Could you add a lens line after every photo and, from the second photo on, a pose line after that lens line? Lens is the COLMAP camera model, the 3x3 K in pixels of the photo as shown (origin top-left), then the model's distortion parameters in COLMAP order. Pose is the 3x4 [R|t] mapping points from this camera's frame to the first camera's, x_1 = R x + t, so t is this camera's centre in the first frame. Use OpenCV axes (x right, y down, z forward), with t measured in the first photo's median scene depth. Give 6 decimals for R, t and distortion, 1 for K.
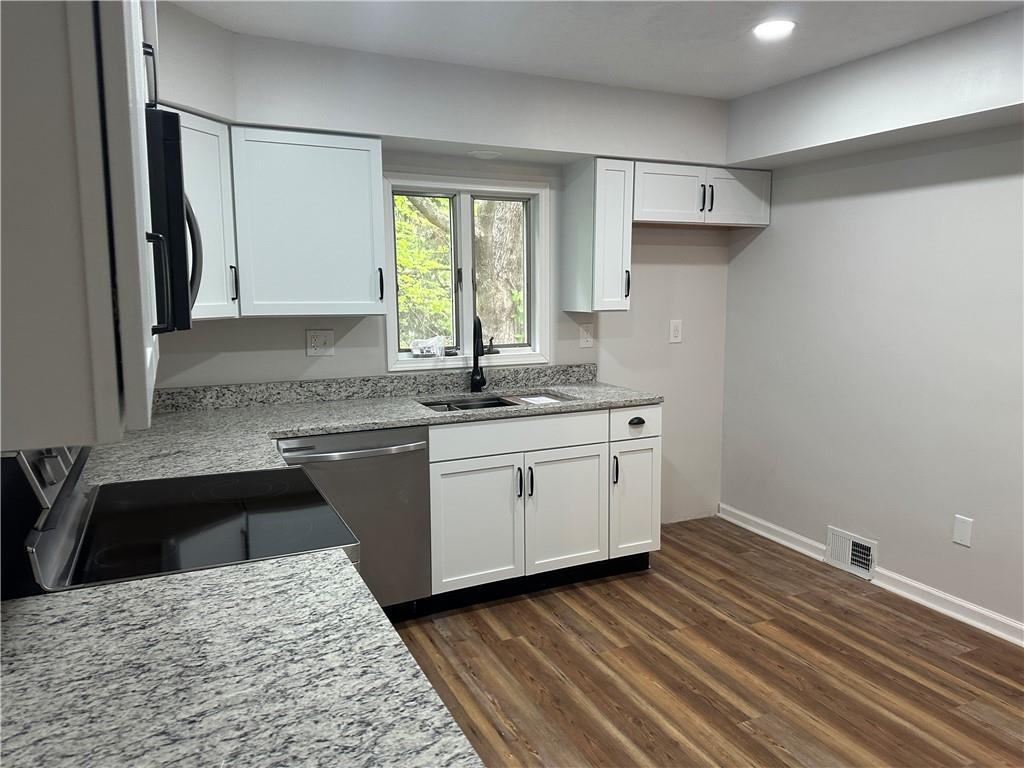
lens RADIAL K [[708.5, 0, 514.7], [0, 708.5, 371.6], [0, 0, 1]] dist [0.054809, -0.057788]
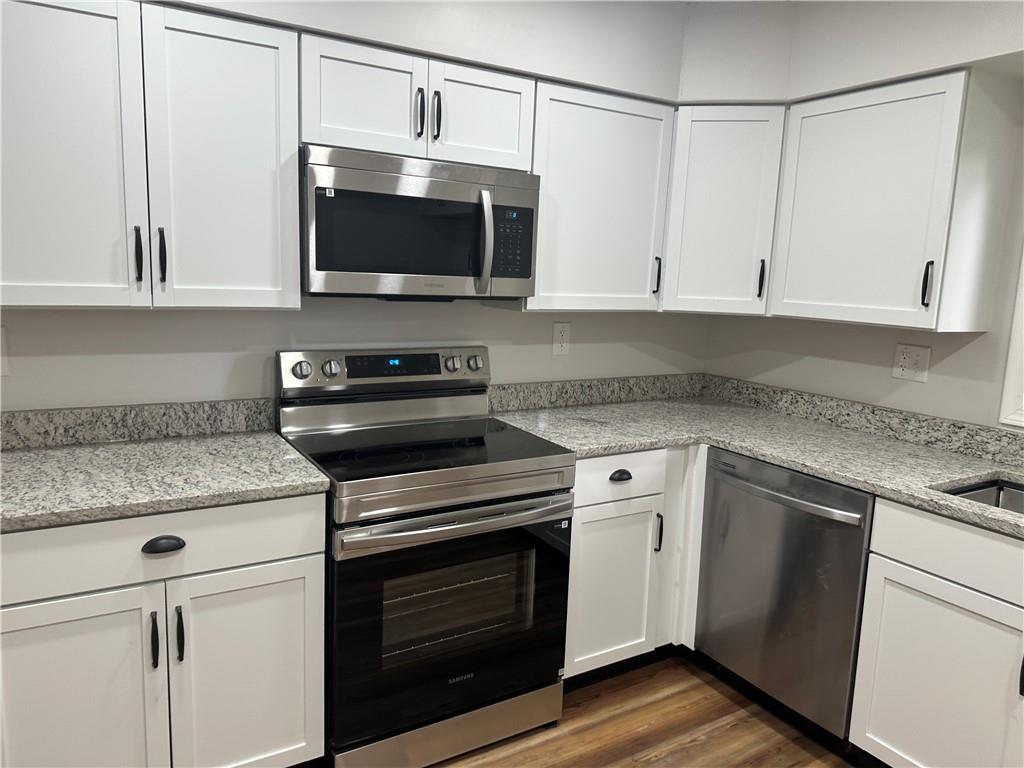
lens RADIAL K [[708.5, 0, 514.7], [0, 708.5, 371.6], [0, 0, 1]] dist [0.054809, -0.057788]
pose [[0.111483, 0.145484, -0.983060, 0.597206], [-0.158422, 0.979177, 0.126944, -0.085877], [0.981058, 0.141586, 0.132209, 0.696685]]
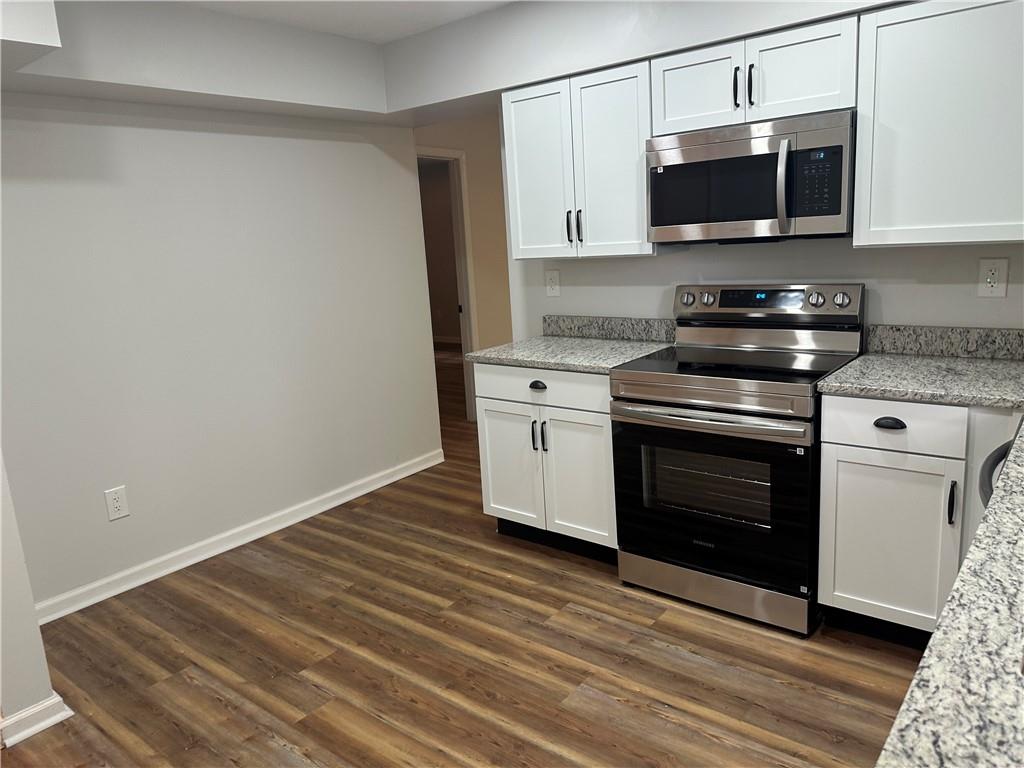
lens RADIAL K [[708.5, 0, 514.7], [0, 708.5, 371.6], [0, 0, 1]] dist [0.054809, -0.057788]
pose [[-0.897654, 0.137730, -0.418625, 0.474175], [0.008912, 0.955389, 0.295217, -0.180822], [0.440610, 0.261272, -0.858836, 1.542010]]
